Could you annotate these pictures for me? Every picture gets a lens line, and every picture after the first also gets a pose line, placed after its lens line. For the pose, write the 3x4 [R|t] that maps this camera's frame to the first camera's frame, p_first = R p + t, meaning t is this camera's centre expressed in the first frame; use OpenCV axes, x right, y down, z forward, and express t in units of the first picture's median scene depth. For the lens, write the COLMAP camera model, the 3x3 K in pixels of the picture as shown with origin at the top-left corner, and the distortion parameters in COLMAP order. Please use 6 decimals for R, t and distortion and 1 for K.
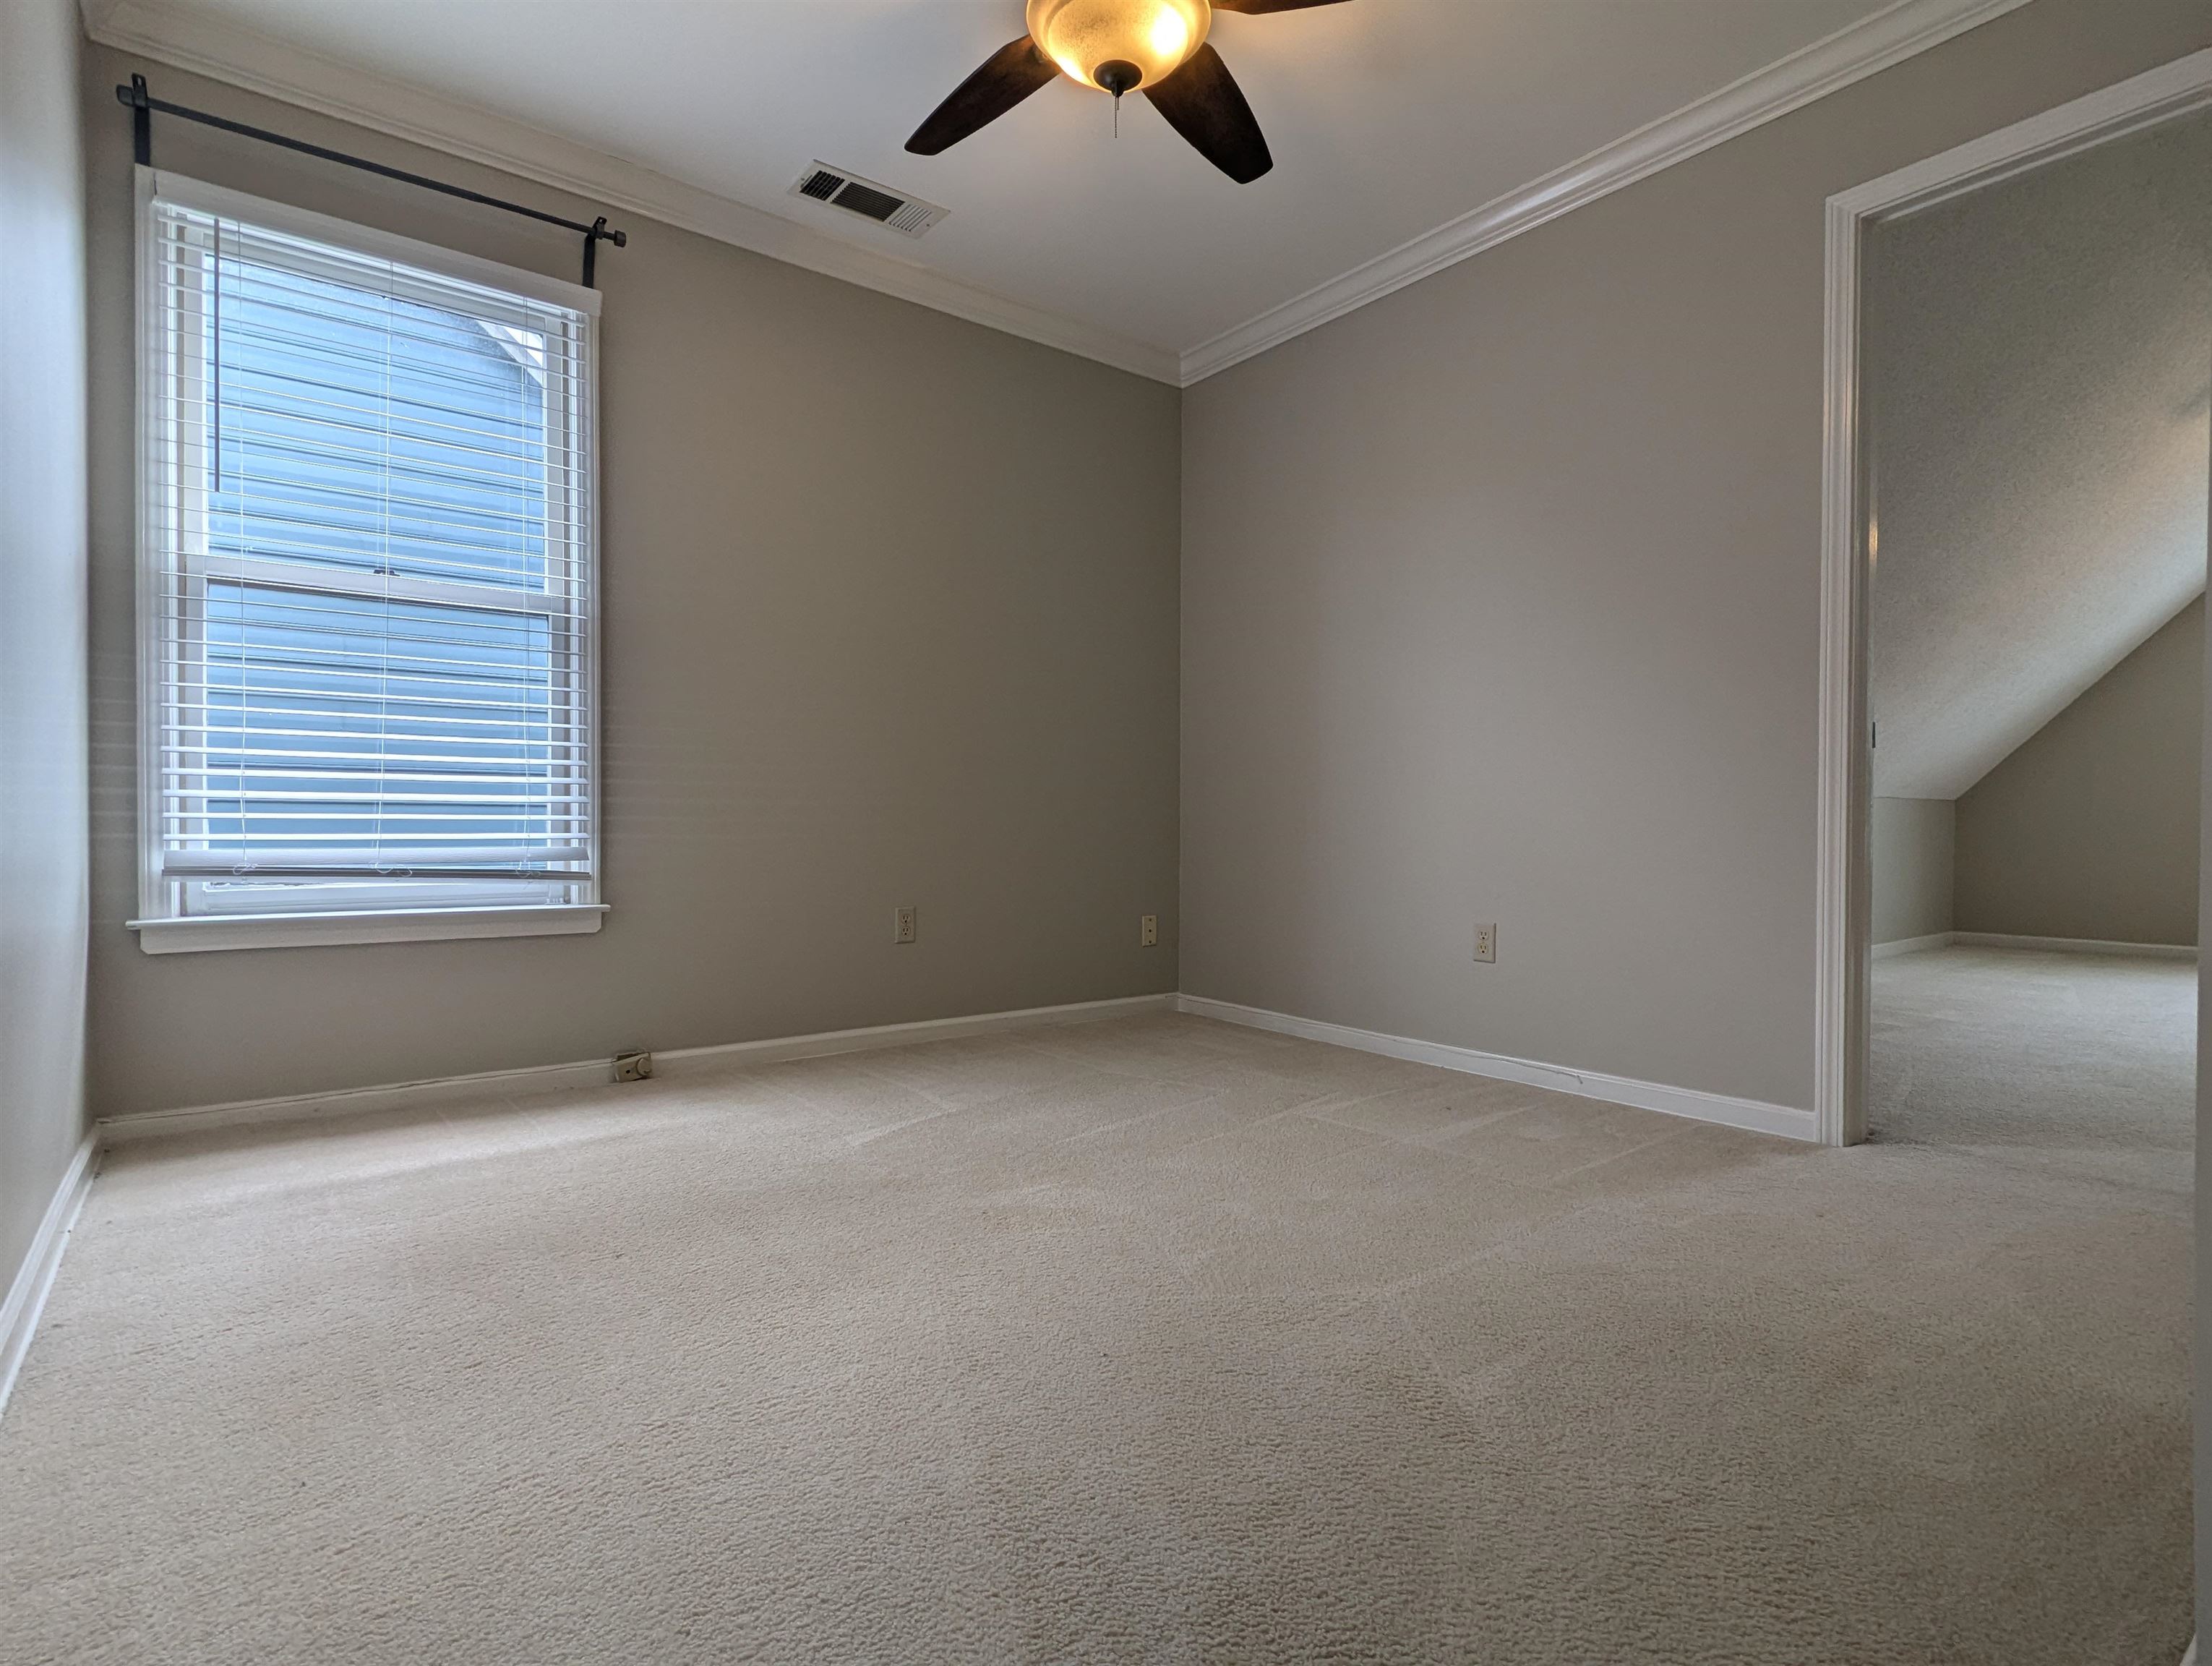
lens RADIAL K [[1120.4, 0, 1103.7], [0, 1120.4, 833.6], [0, 0, 1]] dist [-0.002551, -0.000545]
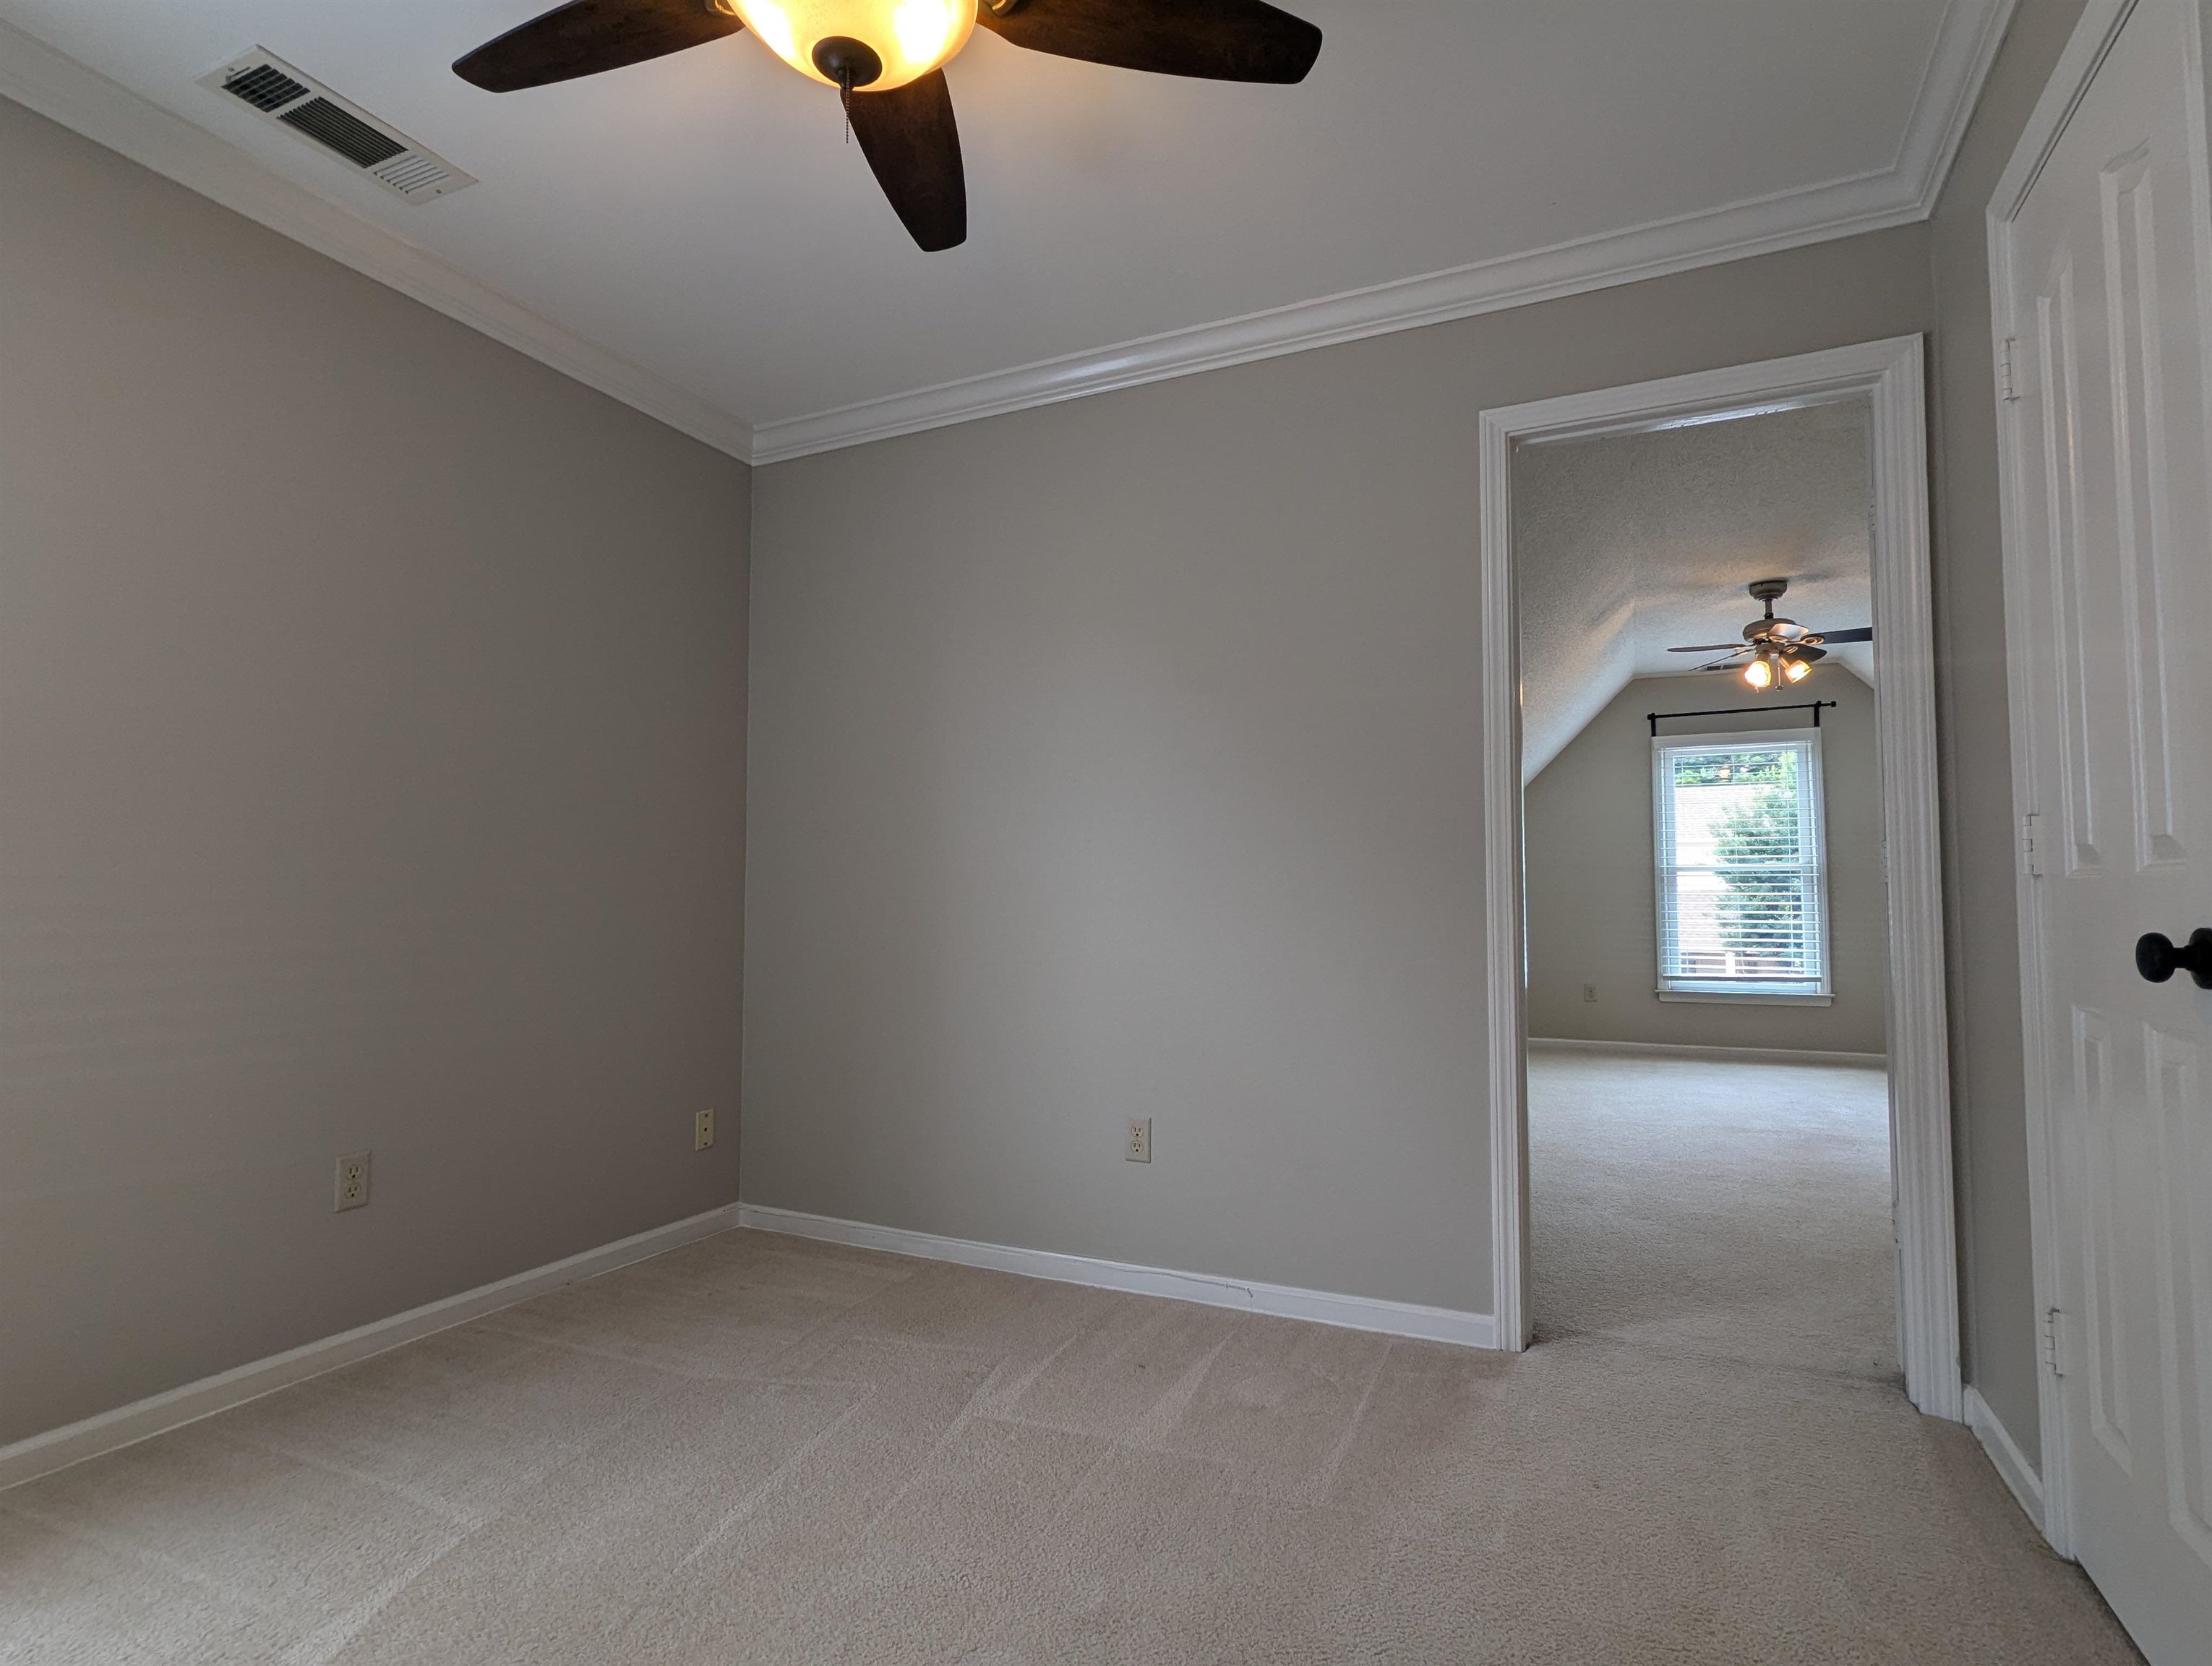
lens RADIAL K [[1120.4, 0, 1103.7], [0, 1120.4, 833.6], [0, 0, 1]] dist [-0.002551, -0.000545]
pose [[0.887641, 0.020946, 0.460060, -0.109454], [0.010020, 0.997850, -0.064764, -0.096148], [-0.460427, 0.062097, 0.885523, 0.223340]]
